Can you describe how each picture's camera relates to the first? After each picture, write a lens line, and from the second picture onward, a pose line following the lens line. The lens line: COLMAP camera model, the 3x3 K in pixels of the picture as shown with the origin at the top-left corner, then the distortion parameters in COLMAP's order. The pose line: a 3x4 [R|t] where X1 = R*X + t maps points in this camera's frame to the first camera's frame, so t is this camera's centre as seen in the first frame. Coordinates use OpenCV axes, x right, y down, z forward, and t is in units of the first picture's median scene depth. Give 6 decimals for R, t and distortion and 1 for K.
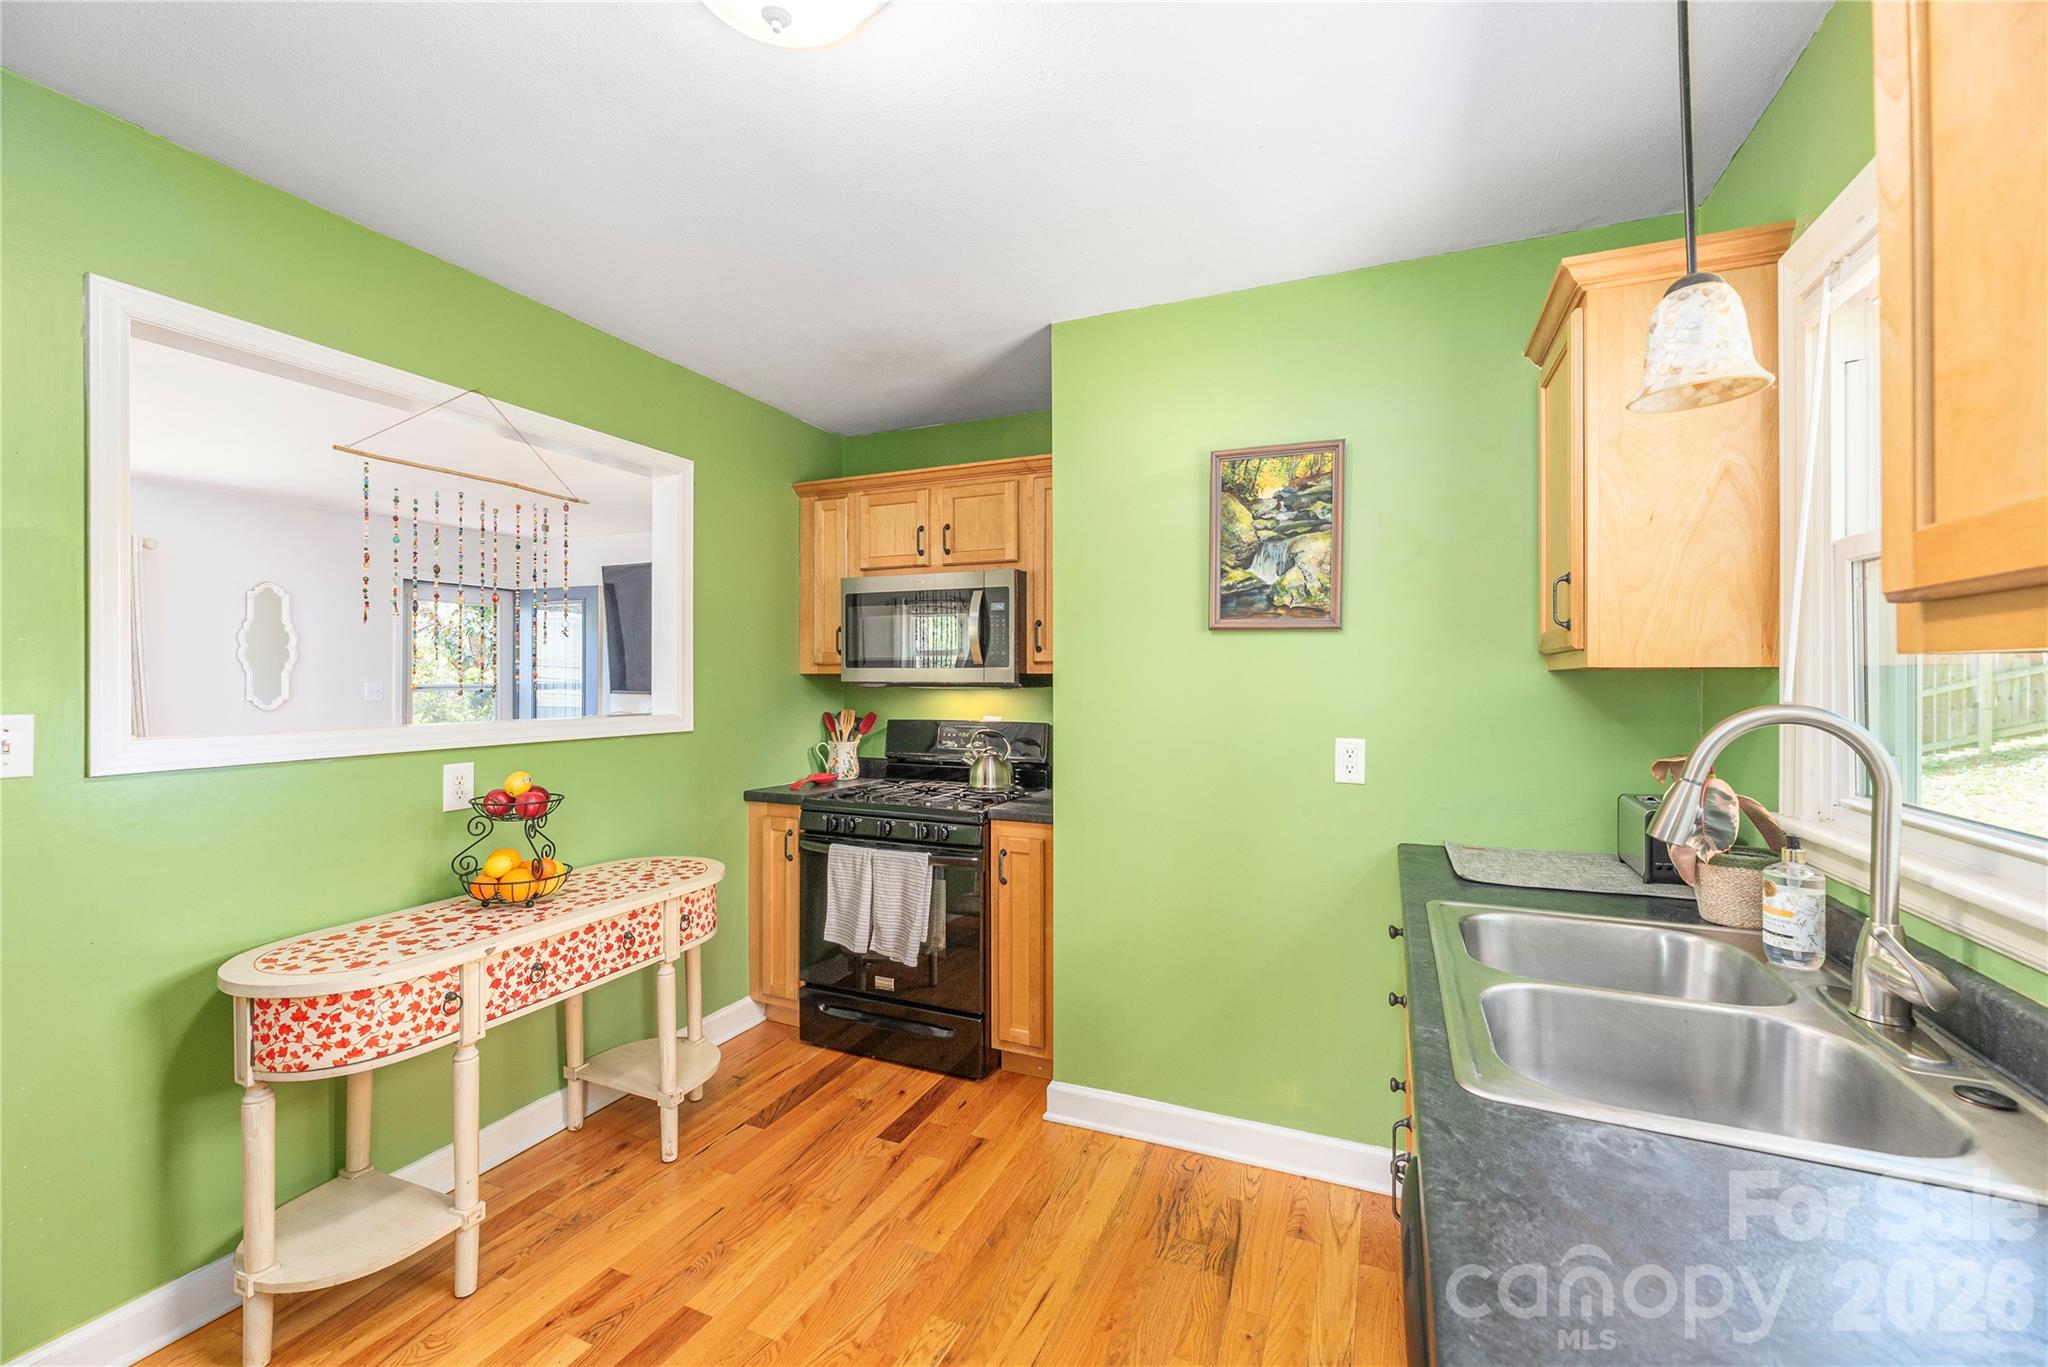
lens RADIAL K [[837.0, 0, 1018.6], [0, 837.0, 682.0], [0, 0, 1]] dist [0.000959, -0.000771]
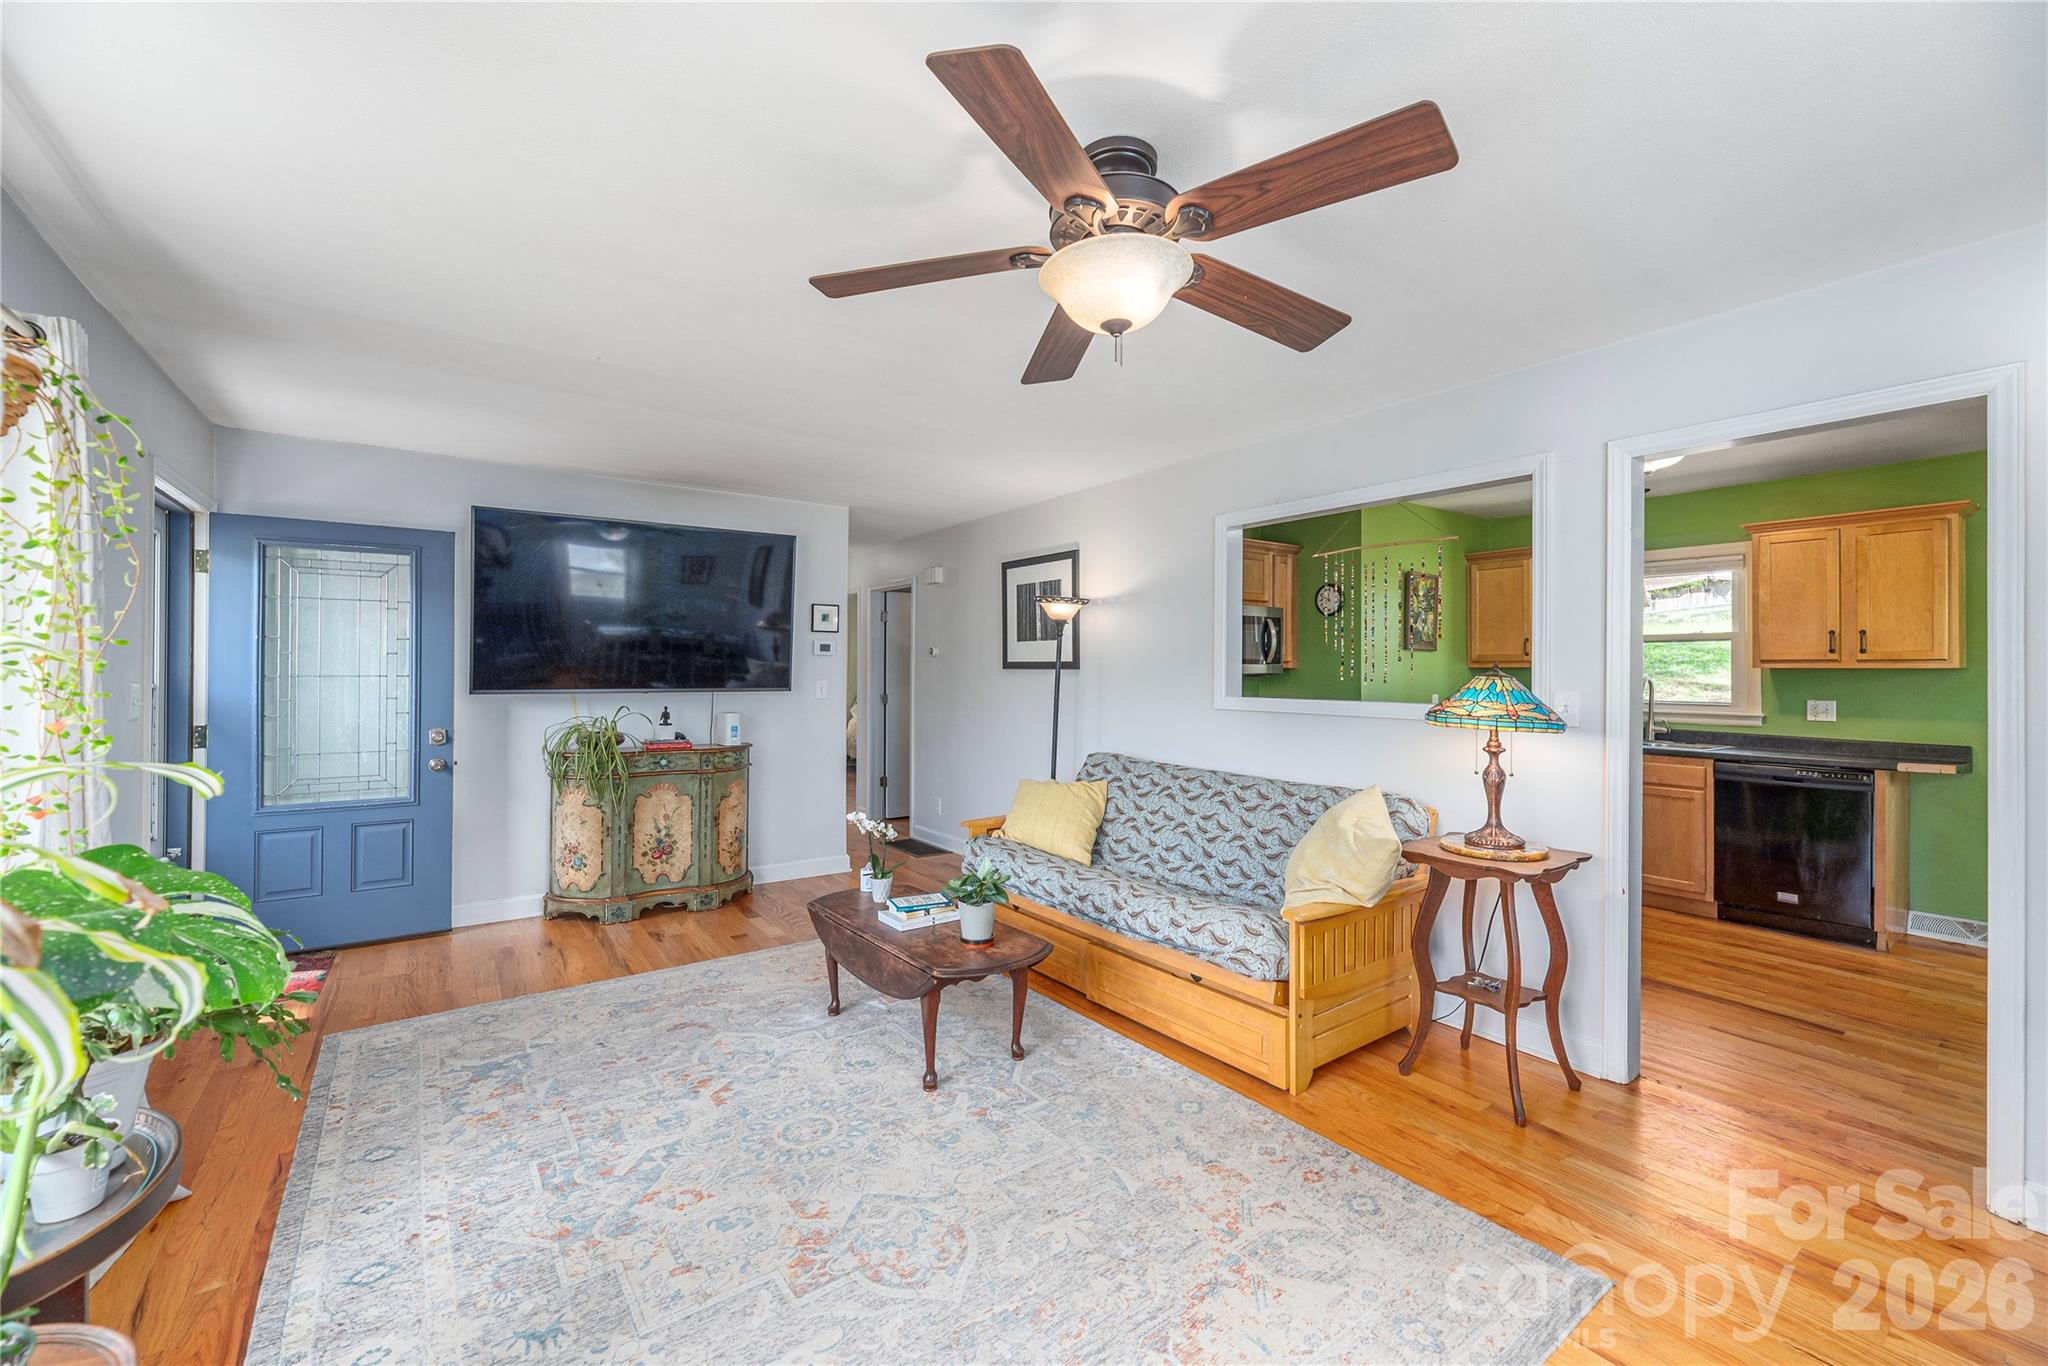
lens RADIAL K [[837.0, 0, 1009.0], [0, 837.0, 671.8], [0, 0, 1]] dist [0.000959, -0.000771]
pose [[0.522416, -0.005100, 0.852676, -2.343710], [0.004072, 0.999986, 0.003487, -0.013196], [-0.852681, 0.001651, 0.522429, 0.751192]]
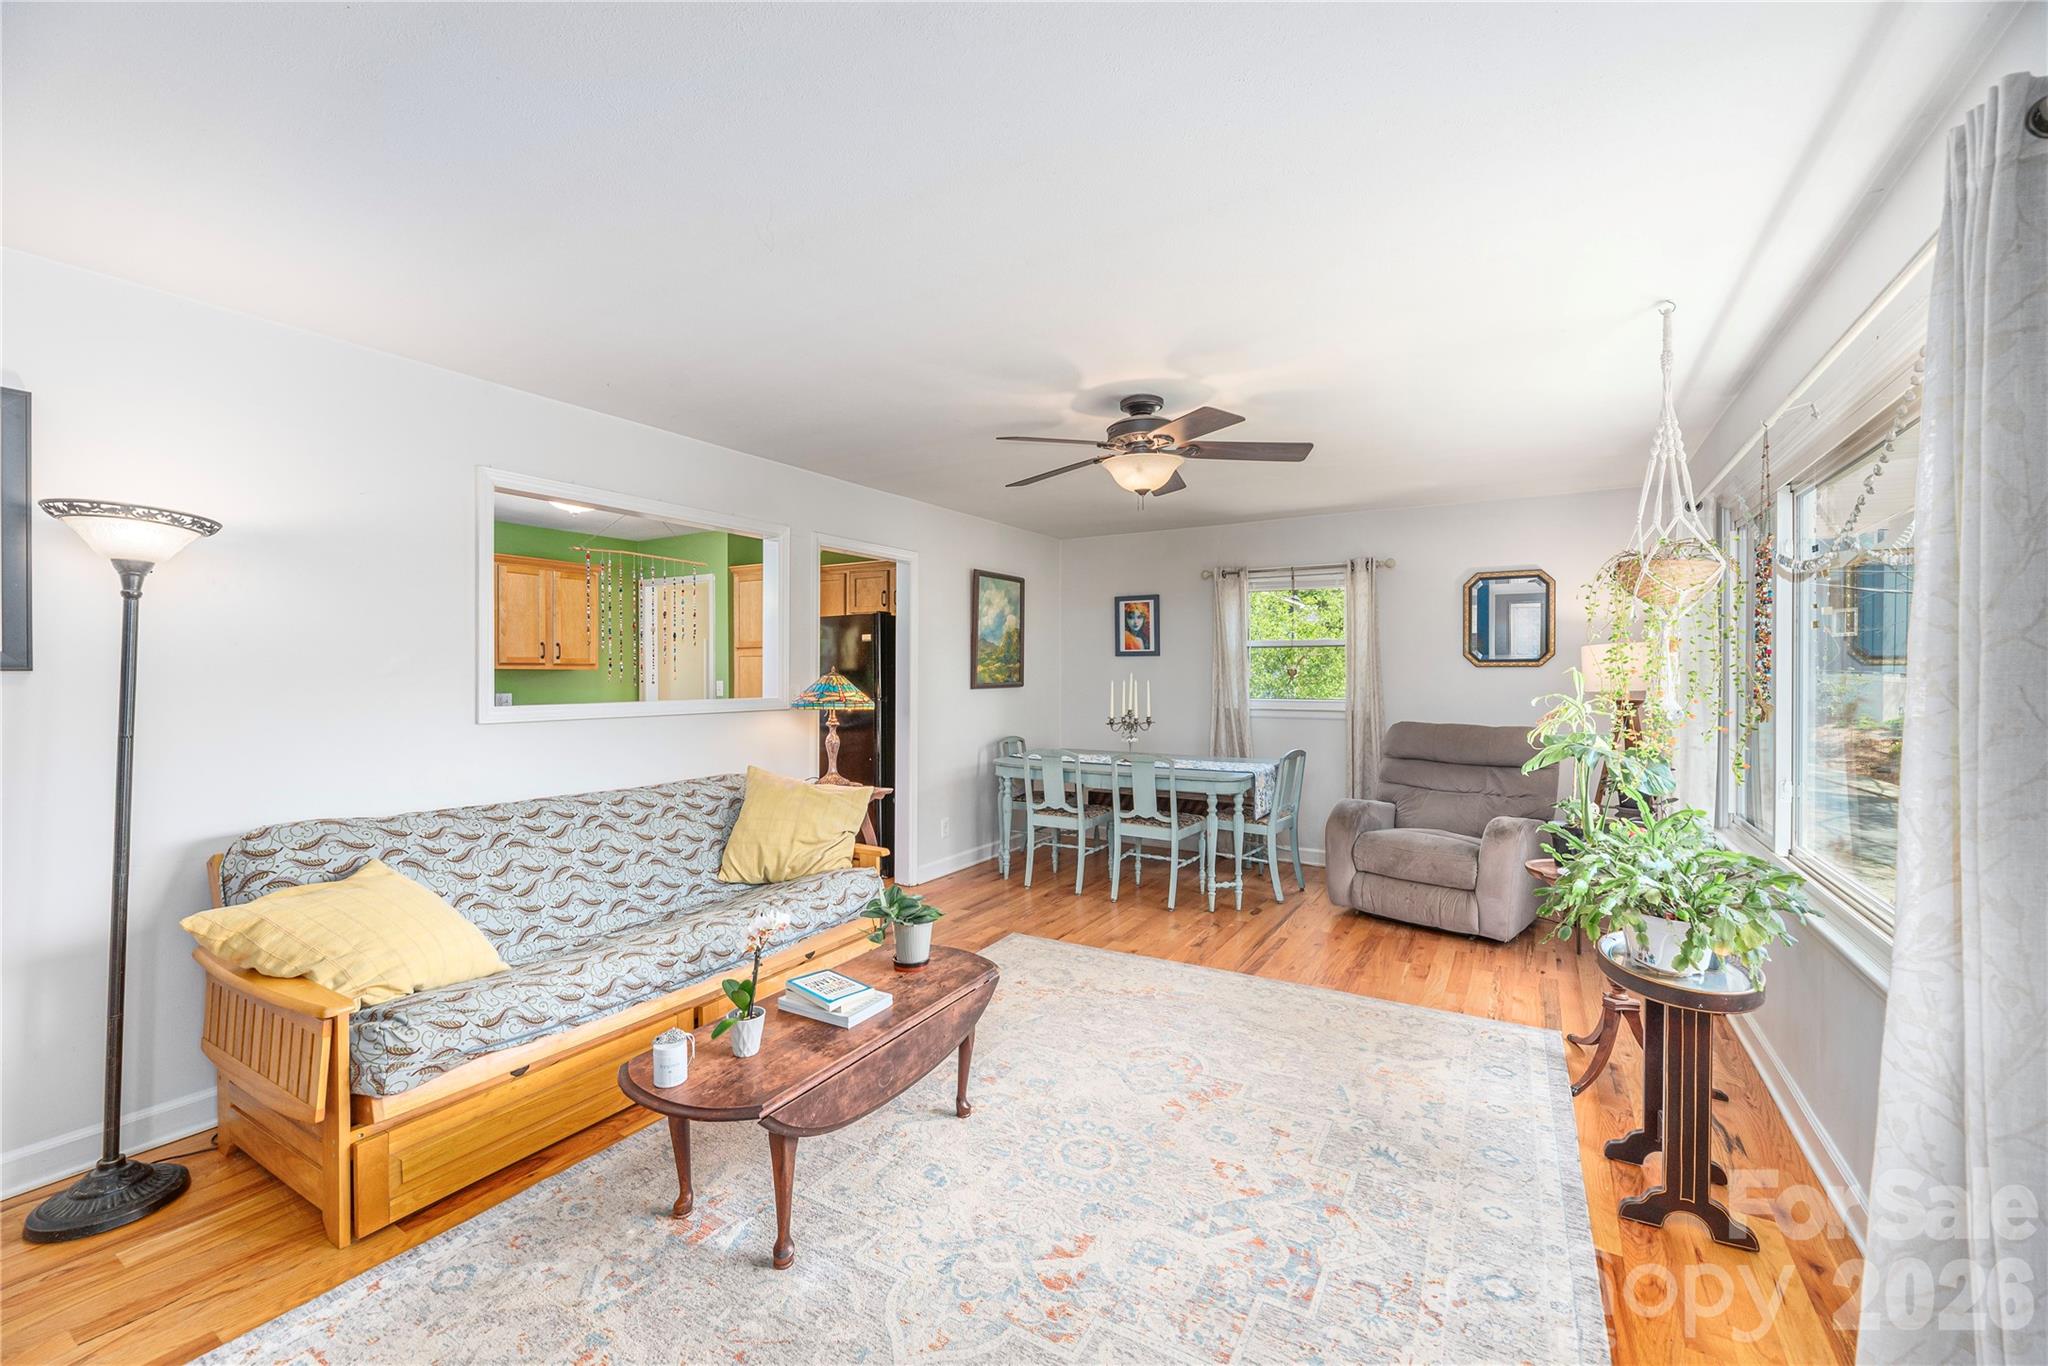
lens RADIAL K [[837.0, 0, 1034.5], [0, 837.0, 682.6], [0, 0, 1]] dist [0.000959, -0.000771]
pose [[-0.992196, -0.005829, 0.124550, -1.622868], [-0.003442, 0.999806, 0.019376, -0.021930], [-0.124639, 0.018796, -0.992024, 2.566899]]
